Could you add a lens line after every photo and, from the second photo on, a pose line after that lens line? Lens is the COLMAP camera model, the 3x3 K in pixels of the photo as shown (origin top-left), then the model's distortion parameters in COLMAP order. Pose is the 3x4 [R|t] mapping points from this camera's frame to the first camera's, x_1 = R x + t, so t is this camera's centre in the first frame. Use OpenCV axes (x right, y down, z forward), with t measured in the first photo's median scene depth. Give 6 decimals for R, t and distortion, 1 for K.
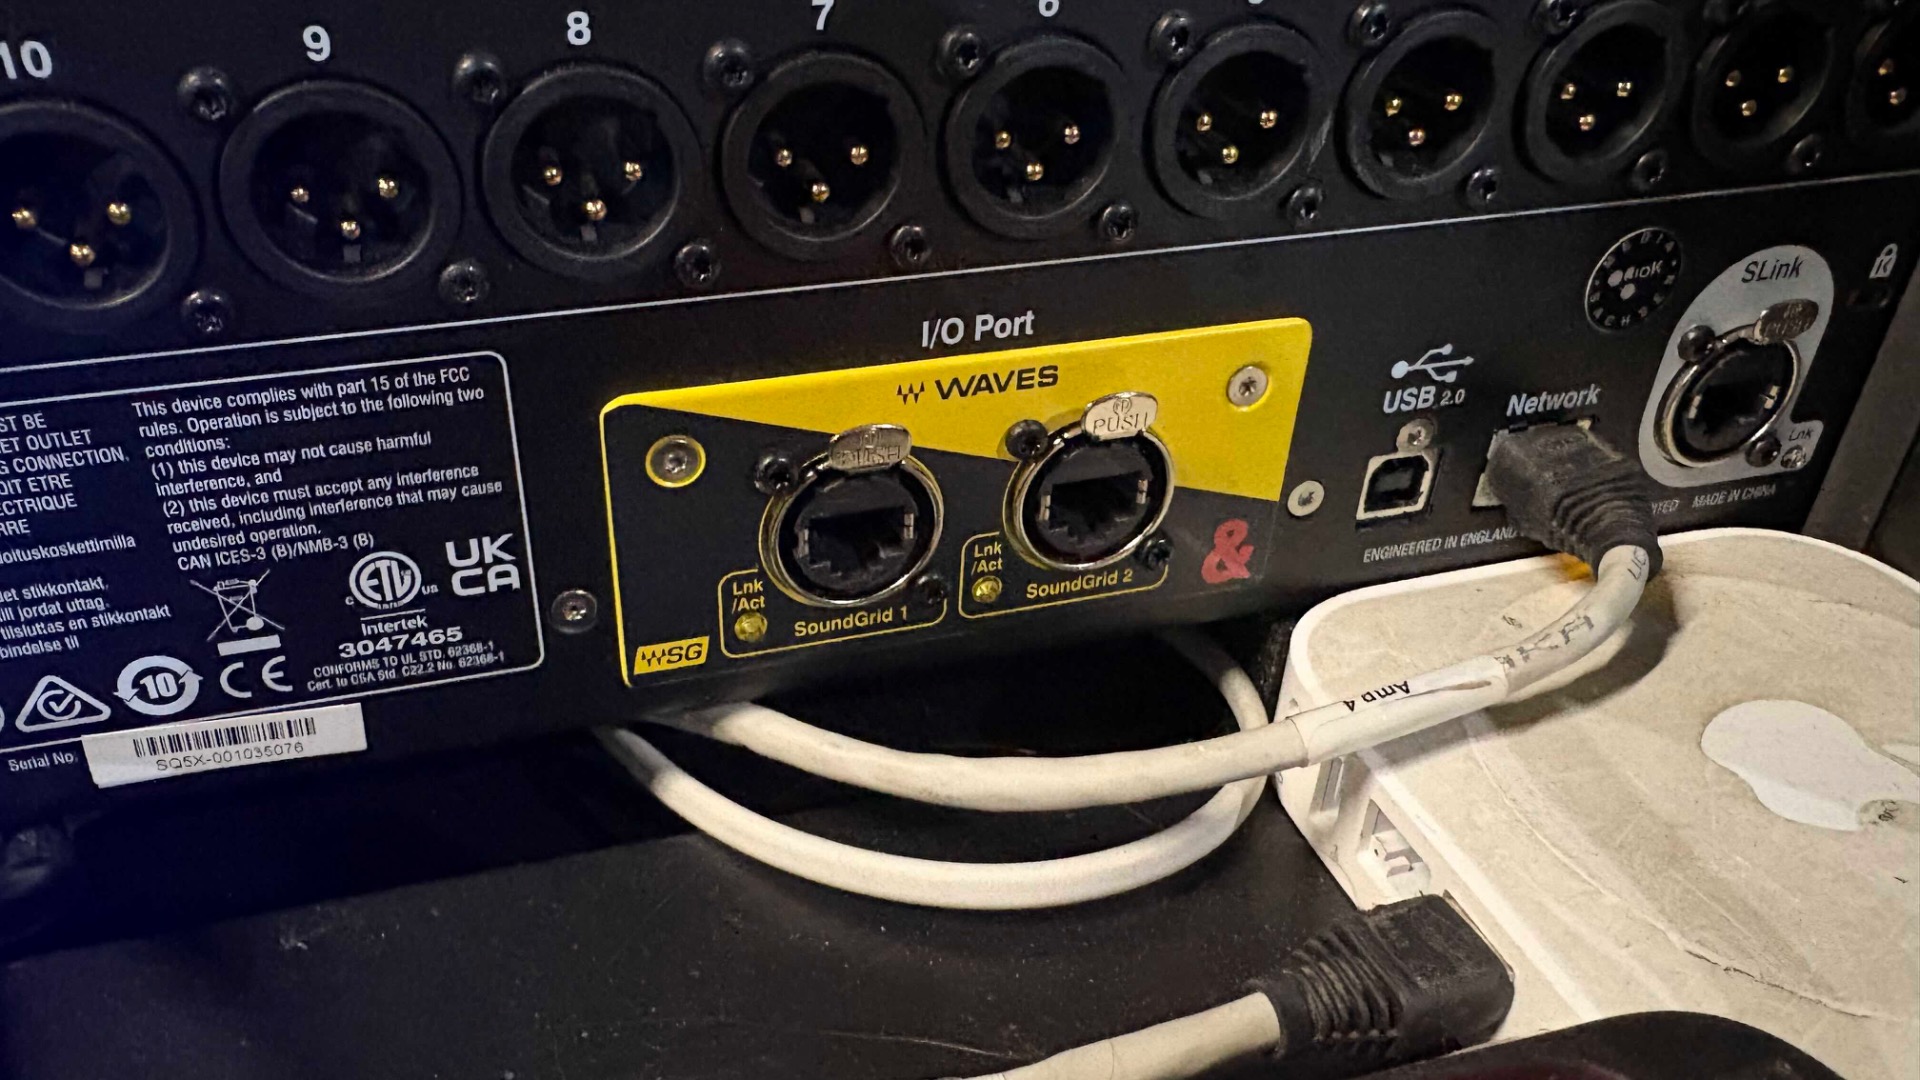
lens RADIAL K [[1416.2, 0, 865.1], [0, 1416.2, 535.6], [0, 0, 1]] dist [0.016642, -0.036383]
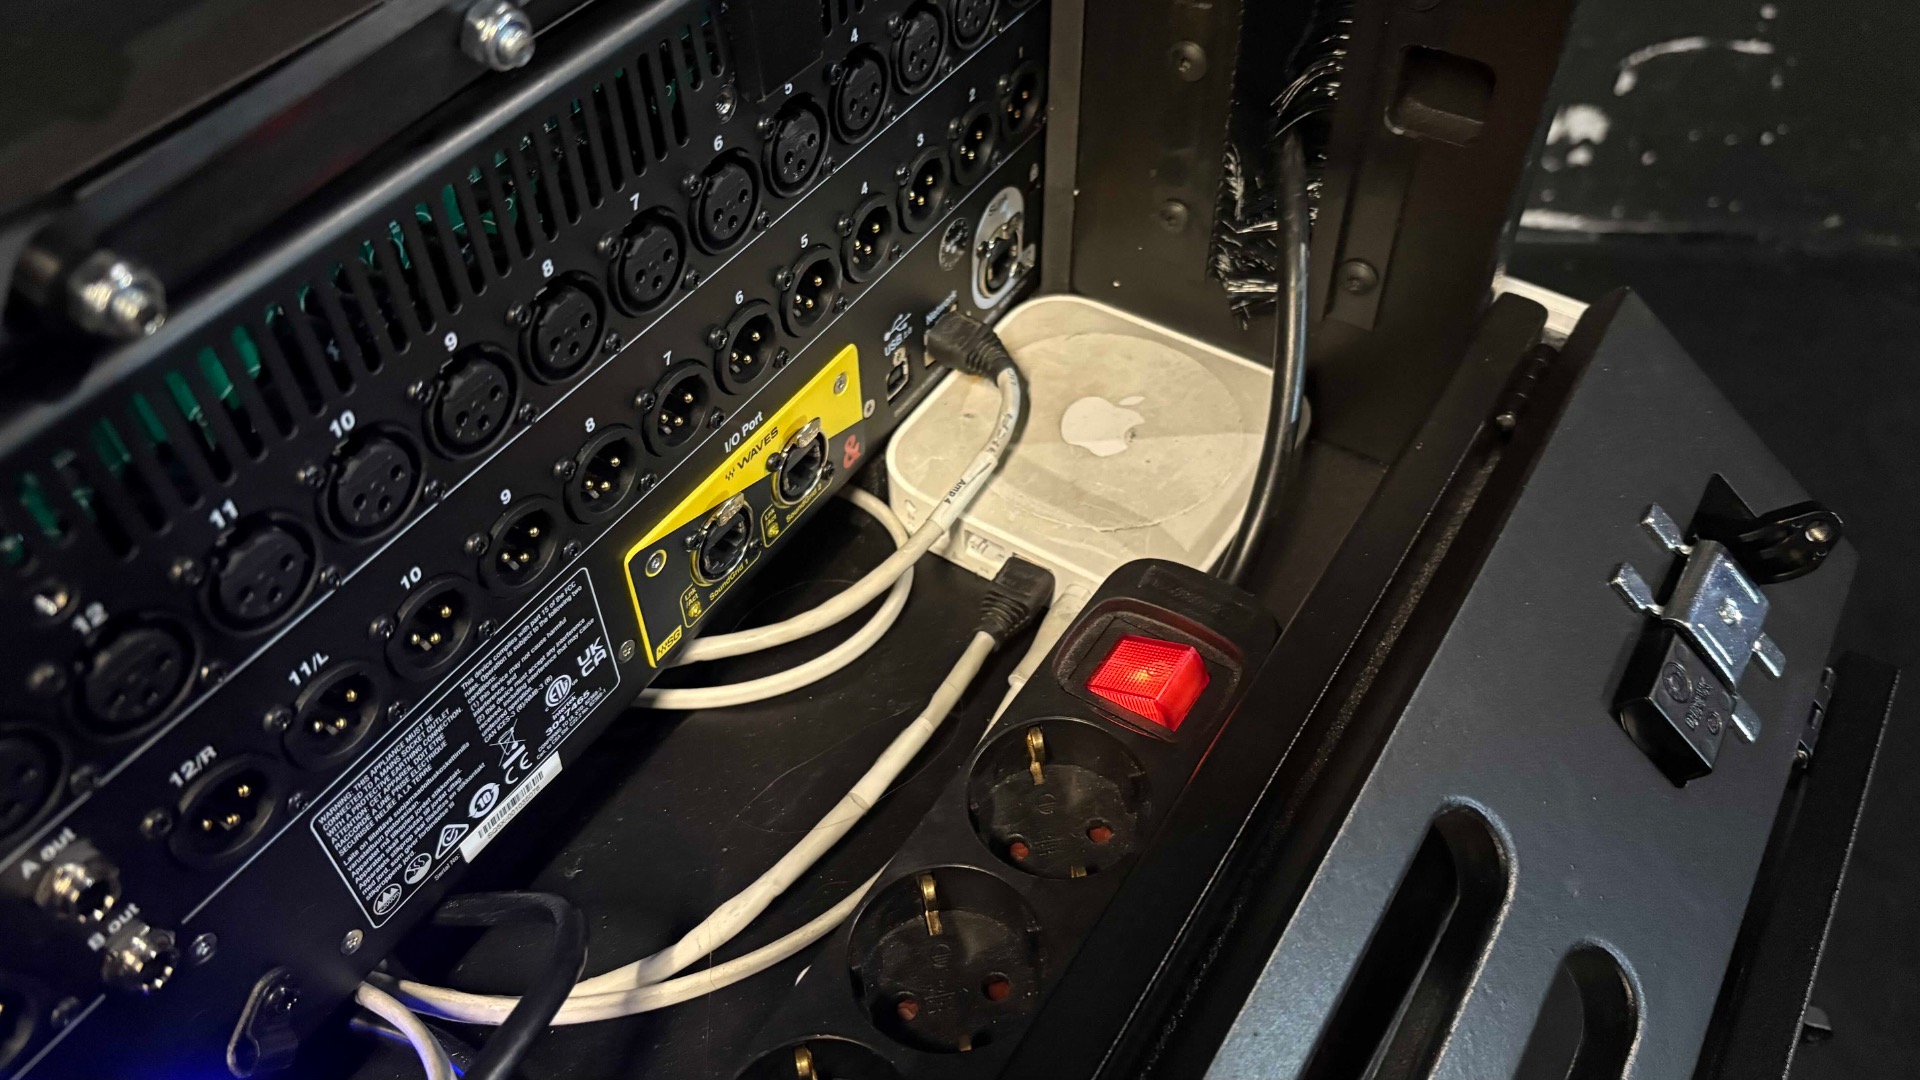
lens RADIAL K [[1414.9, 0, 960.0], [0, 1414.9, 540.0], [0, 0, 1]] dist [0.008987, -0.001565]
pose [[0.749949, -0.502907, 0.429723, -0.631386], [0.372257, 0.857850, 0.354285, -0.608092], [-0.546810, -0.105728, 0.830554, -0.870373]]
